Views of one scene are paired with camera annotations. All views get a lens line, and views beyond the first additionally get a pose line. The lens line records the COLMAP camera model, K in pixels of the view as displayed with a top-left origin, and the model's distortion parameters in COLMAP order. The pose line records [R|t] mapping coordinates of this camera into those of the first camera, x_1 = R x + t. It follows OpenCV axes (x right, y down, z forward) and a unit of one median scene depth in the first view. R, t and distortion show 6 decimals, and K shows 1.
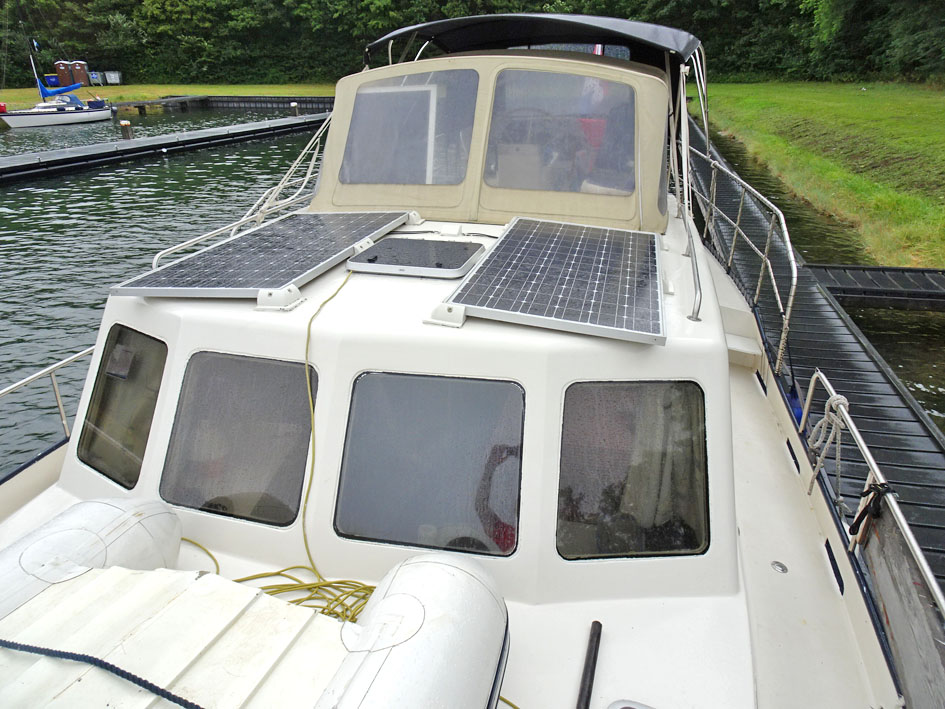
lens RADIAL K [[670.5, 0, 479.3], [0, 670.5, 352.6], [0, 0, 1]] dist [0.009603, -0.003032]
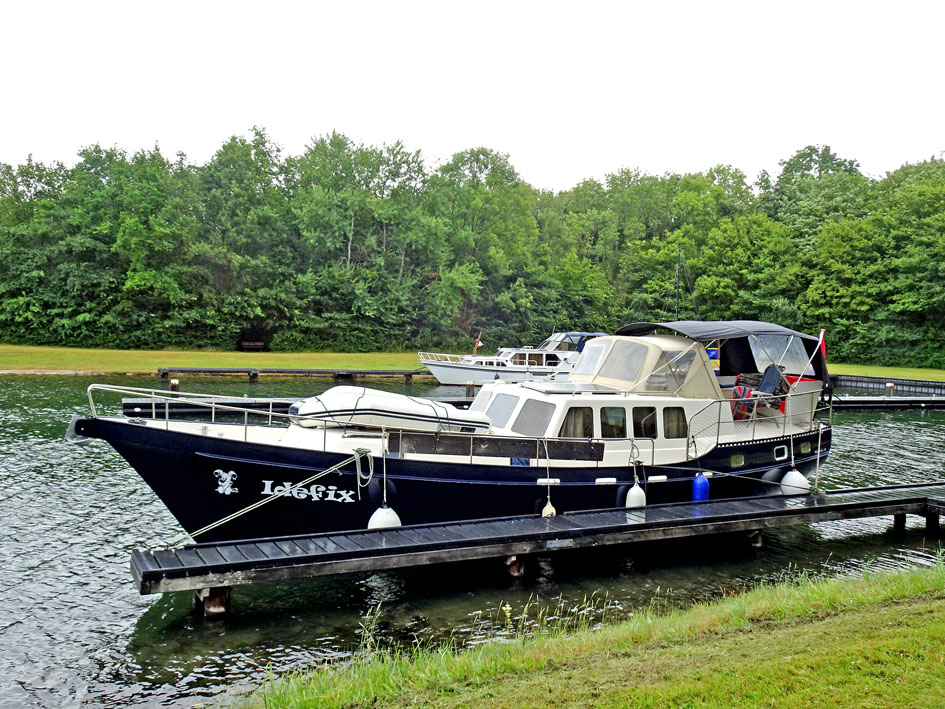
lens RADIAL K [[857.1, 0, 467.3], [0, 857.1, 362.7], [0, 0, 1]] dist [0.025276, 0.063124]
pose [[0.650333, 0.054136, -0.757718, 0.334644], [-0.334773, 0.915799, -0.221898, 0.100142], [0.681905, 0.397971, 0.613698, -0.235639]]
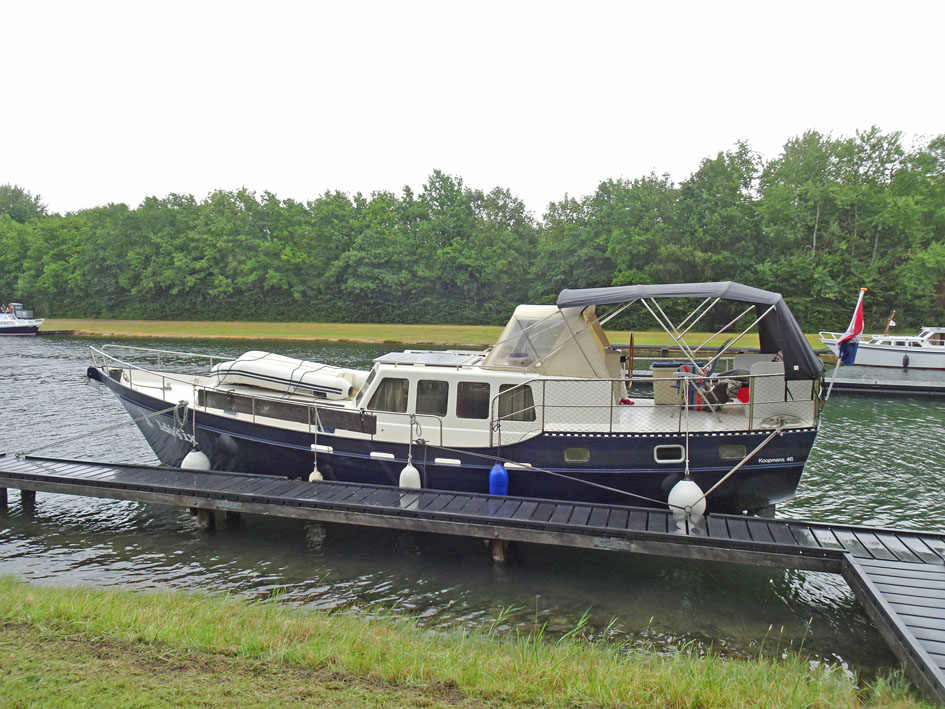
lens RADIAL K [[670.5, 0, 474.4], [0, 670.5, 356.0], [0, 0, 1]] dist [0.009603, -0.003032]
pose [[-0.045269, 0.076190, -0.996065, 0.372458], [-0.404894, 0.910118, 0.088018, -0.058711], [0.913243, 0.407285, -0.010351, 0.134518]]
